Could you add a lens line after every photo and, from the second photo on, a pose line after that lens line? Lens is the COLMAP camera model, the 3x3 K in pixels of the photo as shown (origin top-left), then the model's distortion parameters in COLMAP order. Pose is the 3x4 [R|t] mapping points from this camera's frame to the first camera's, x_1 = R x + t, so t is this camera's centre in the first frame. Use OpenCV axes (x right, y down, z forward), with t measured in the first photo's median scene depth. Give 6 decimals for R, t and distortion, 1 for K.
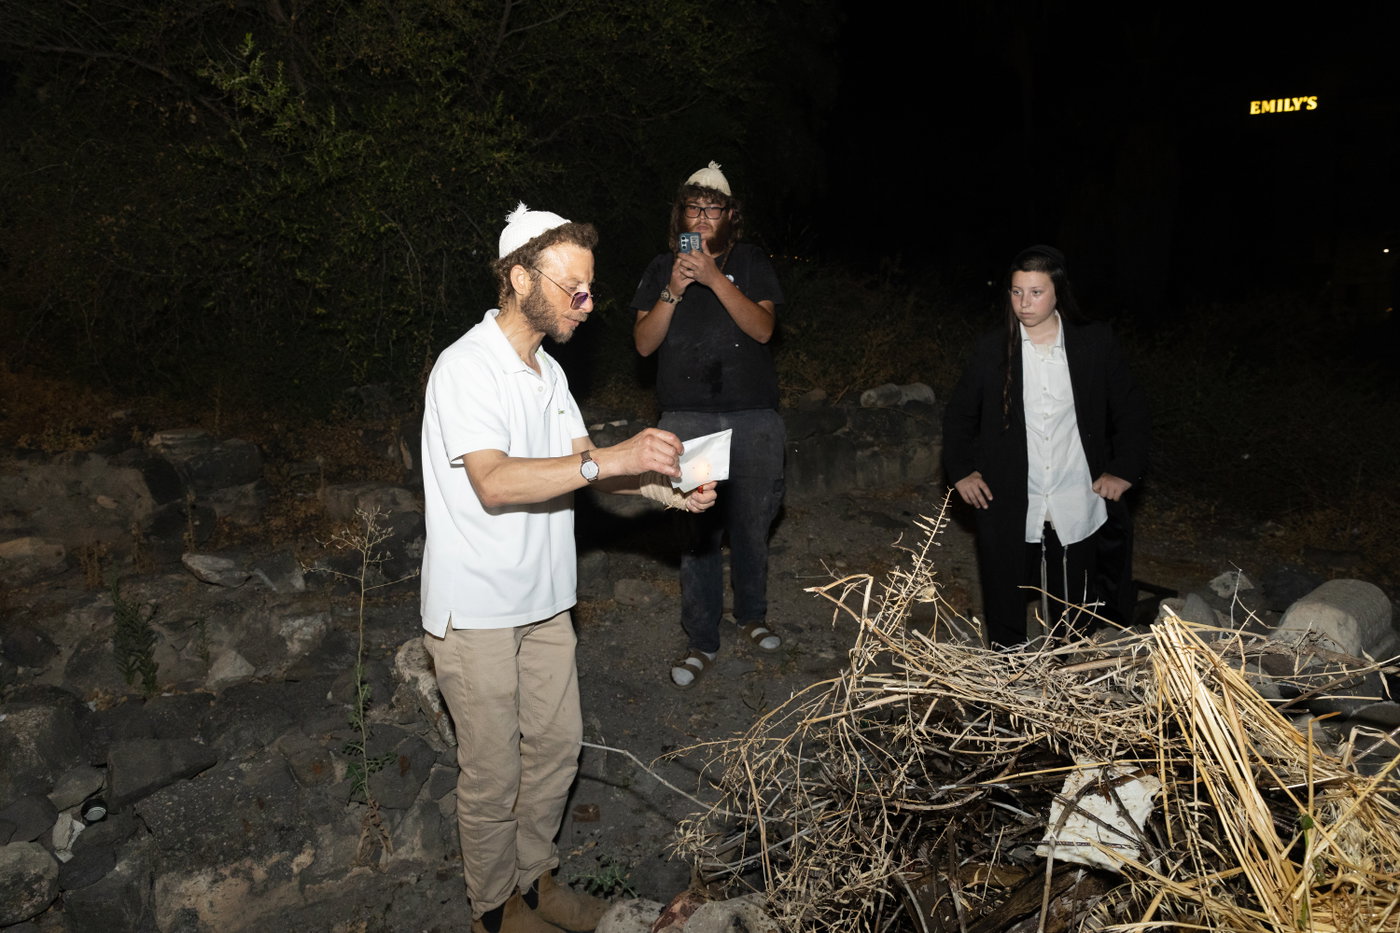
lens RADIAL K [[915.1, 0, 697.6], [0, 915.1, 468.5], [0, 0, 1]] dist [0.004566, 0.004103]
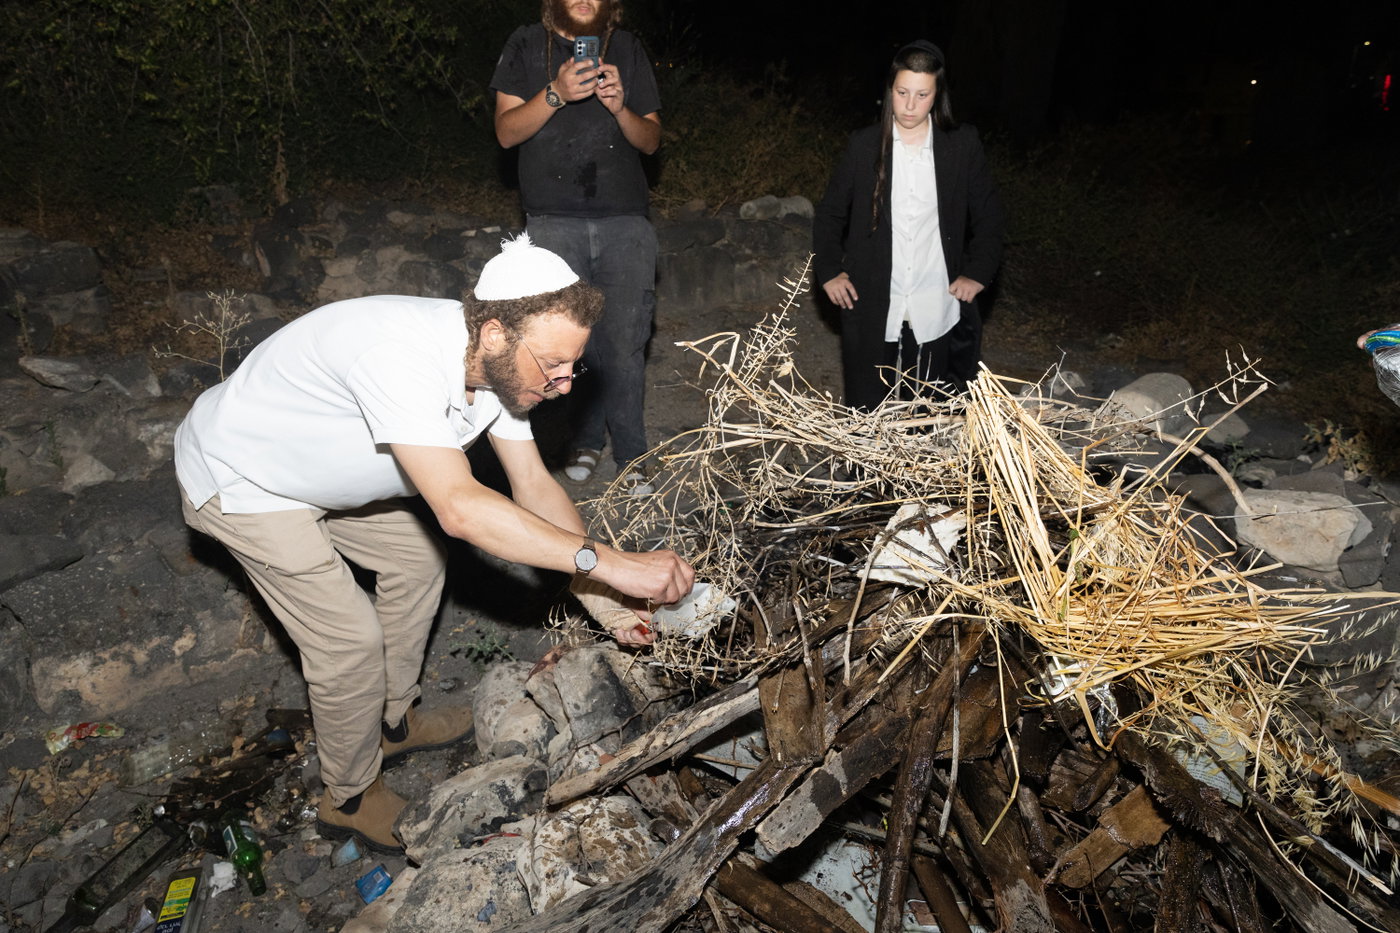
lens RADIAL K [[912.8, 0, 696.6], [0, 912.8, 468.4], [0, 0, 1]] dist [0.002618, 0.005219]
pose [[0.992349, -0.014764, 0.122580, 0.007435], [-0.008567, 0.982197, 0.187658, 0.016885], [-0.123168, -0.187272, 0.974556, -0.014731]]
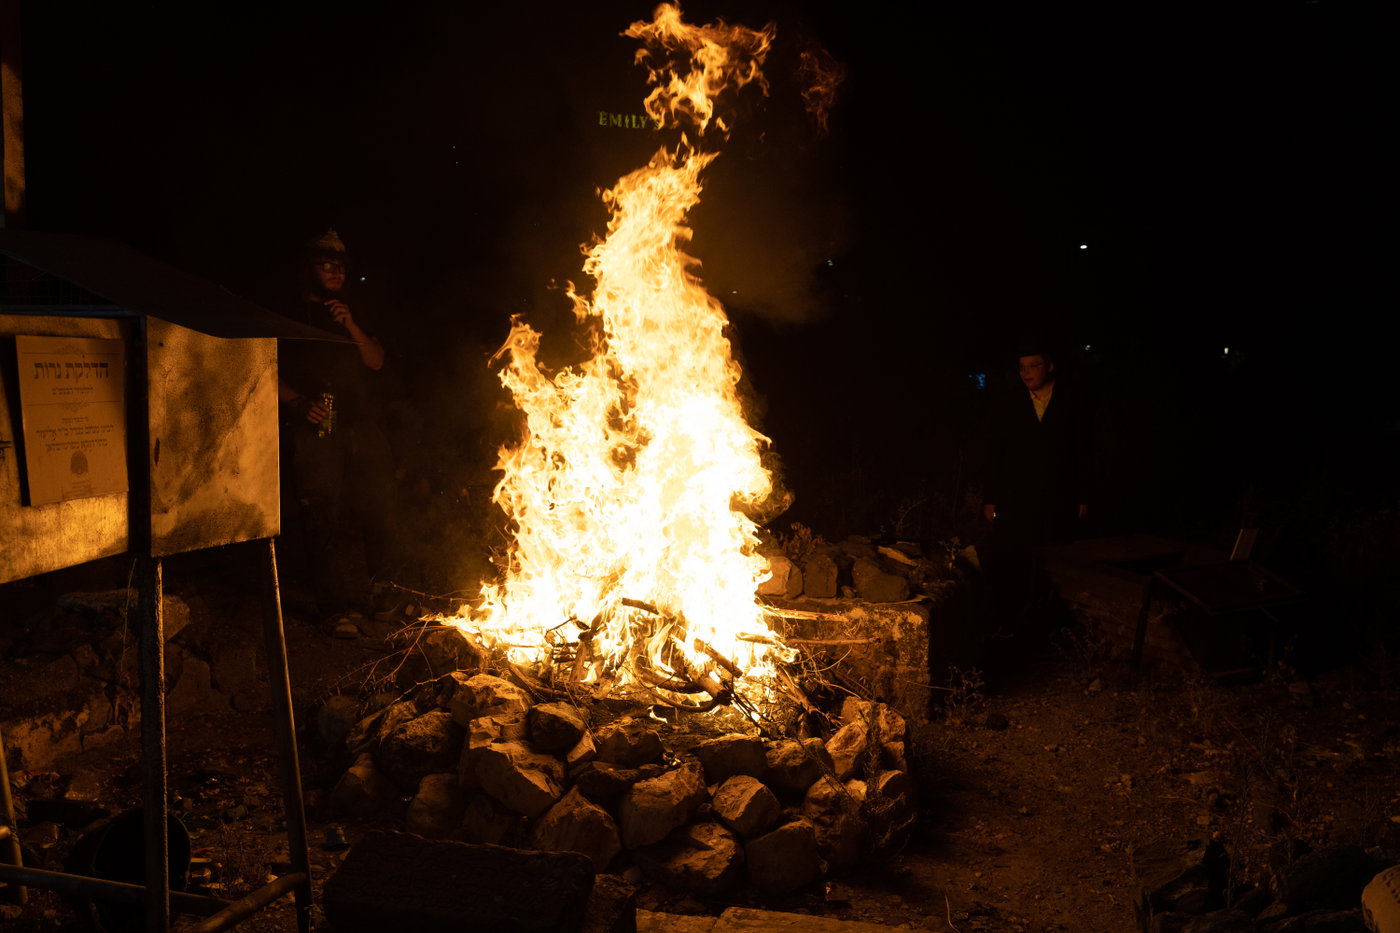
lens RADIAL K [[1305.8, 0, 698.1], [0, 1305.8, 472.5], [0, 0, 1]] dist [0.013593, 0.002333]
pose [[0.820940, -0.006059, 0.570982, -0.362649], [0.044290, 0.997607, -0.053093, 0.091464], [-0.569294, 0.068875, 0.819244, -0.545288]]
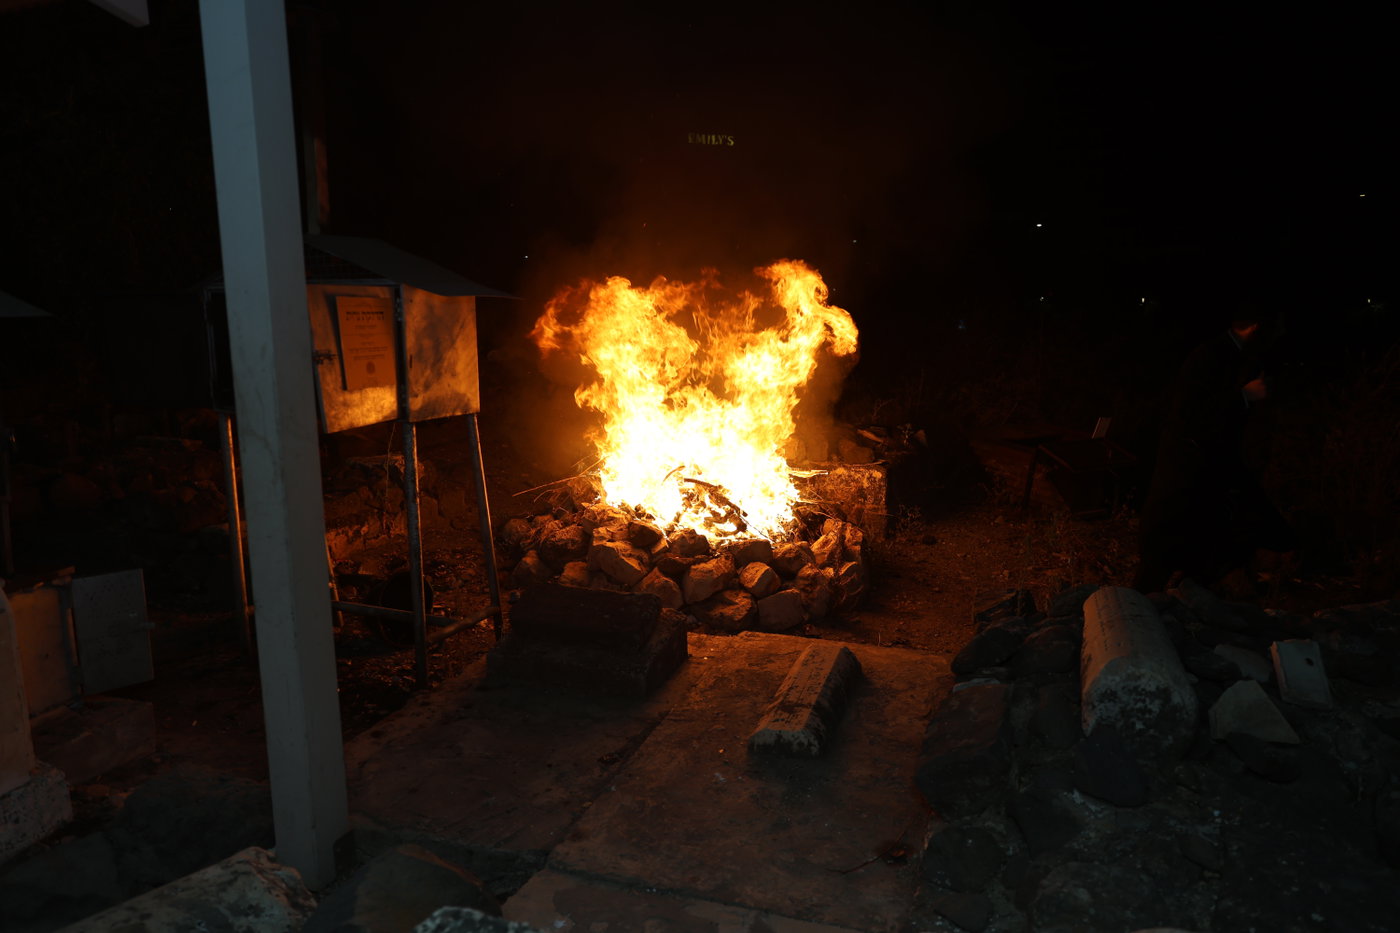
lens RADIAL K [[913.2, 0, 697.9], [0, 913.2, 469.1], [0, 0, 1]] dist [0.001694, 0.006705]
pose [[0.858001, -0.054190, 0.510782, -0.400175], [0.046055, 0.998530, 0.028574, 0.111571], [-0.511580, -0.000993, 0.859235, -0.649609]]
